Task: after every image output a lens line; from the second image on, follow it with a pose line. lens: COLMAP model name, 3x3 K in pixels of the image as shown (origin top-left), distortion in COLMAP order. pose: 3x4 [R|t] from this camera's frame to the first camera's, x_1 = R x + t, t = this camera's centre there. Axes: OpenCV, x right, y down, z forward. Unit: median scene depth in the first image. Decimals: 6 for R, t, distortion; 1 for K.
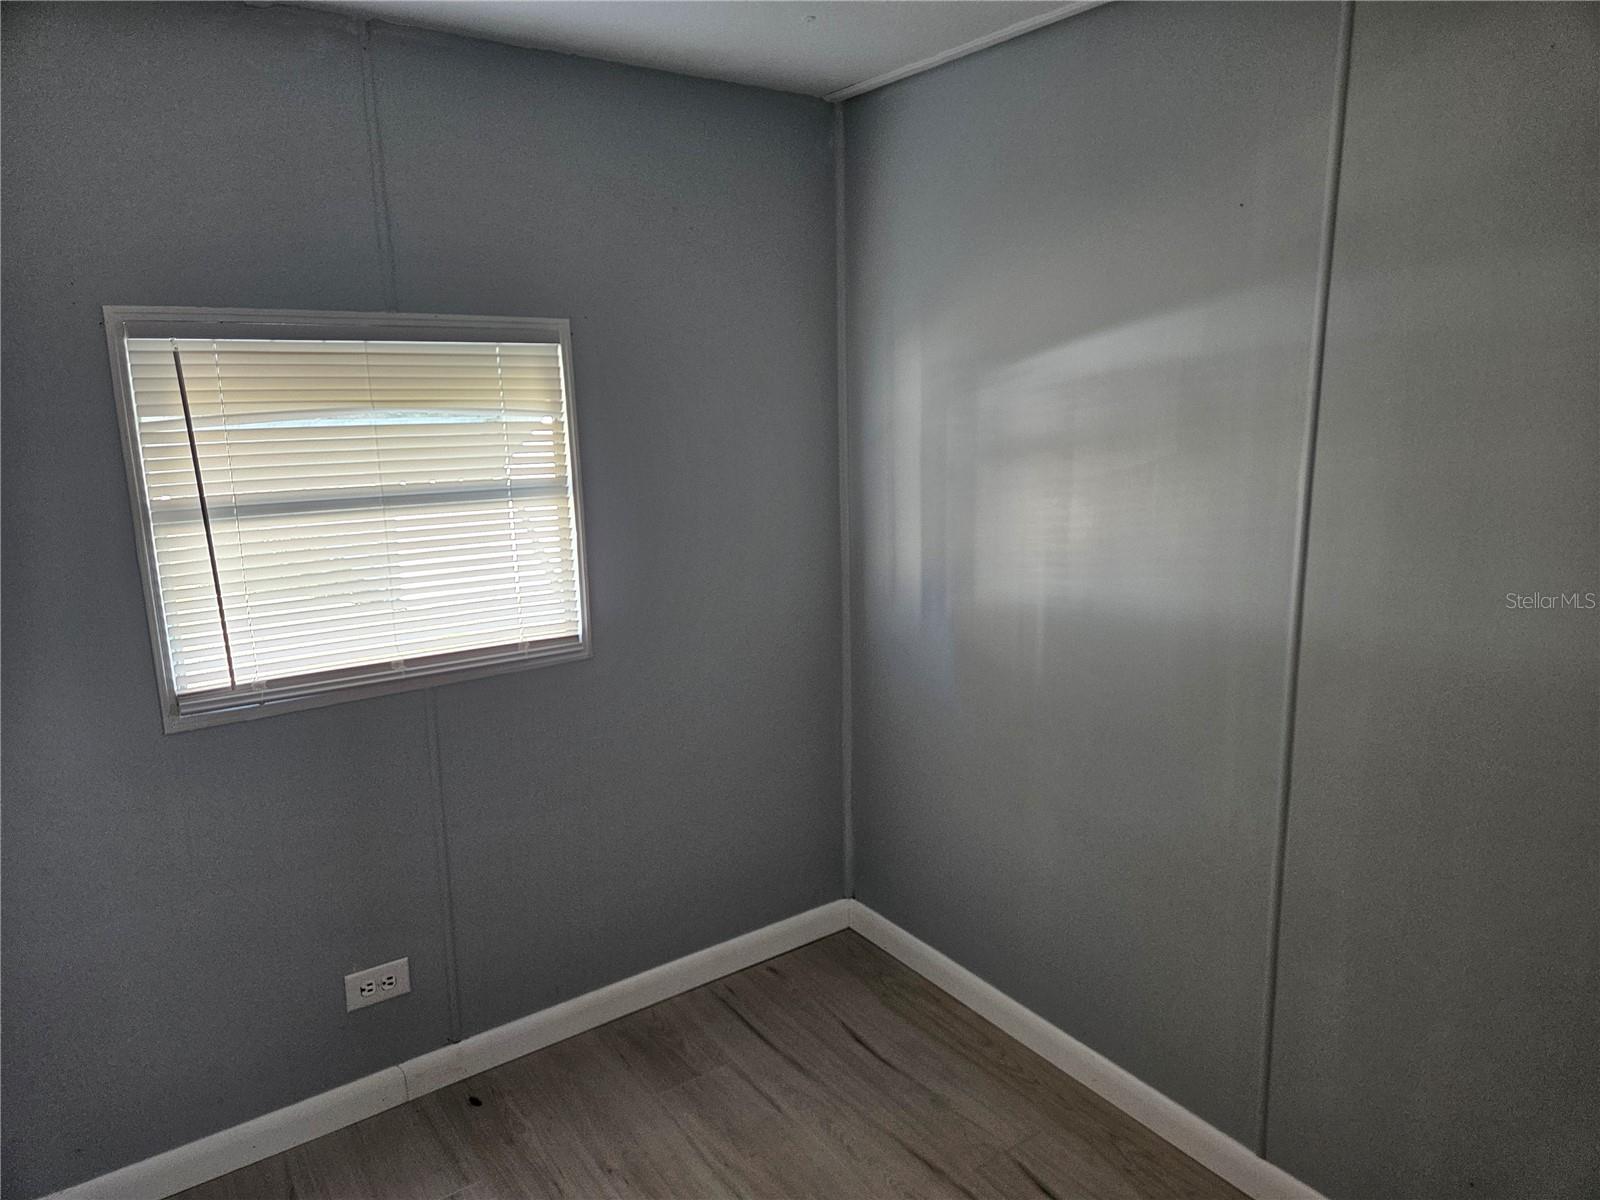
lens RADIAL K [[1021.5, 0, 800.0], [0, 1021.5, 600.0], [0, 0, 1]] dist [0.022971, -0.000851]
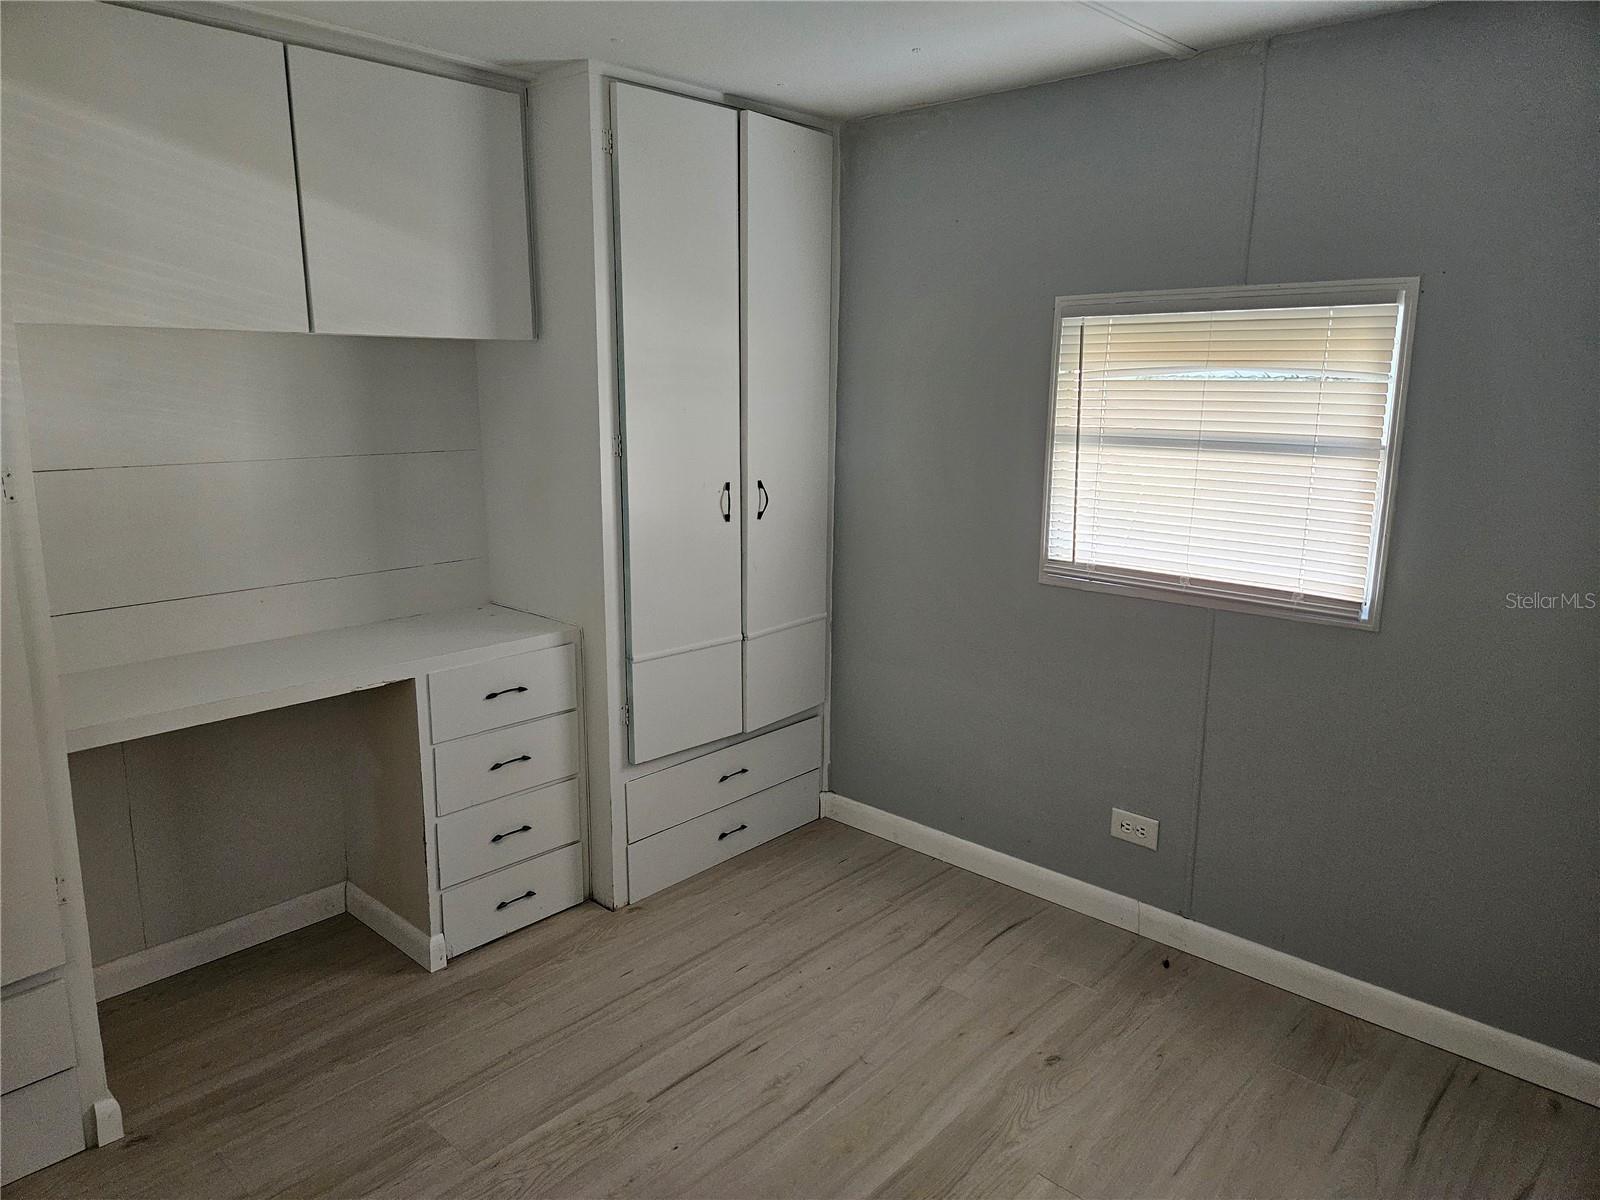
lens RADIAL K [[1082.8, 0, 800.0], [0, 1082.8, 600.0], [0, 0, 1]] dist [-0.006398, -0.003113]
pose [[0.190406, 0.220721, -0.956571, 0.739385], [-0.194236, 0.963605, 0.183681, -0.060096], [0.962298, 0.150826, 0.226347, 0.278928]]
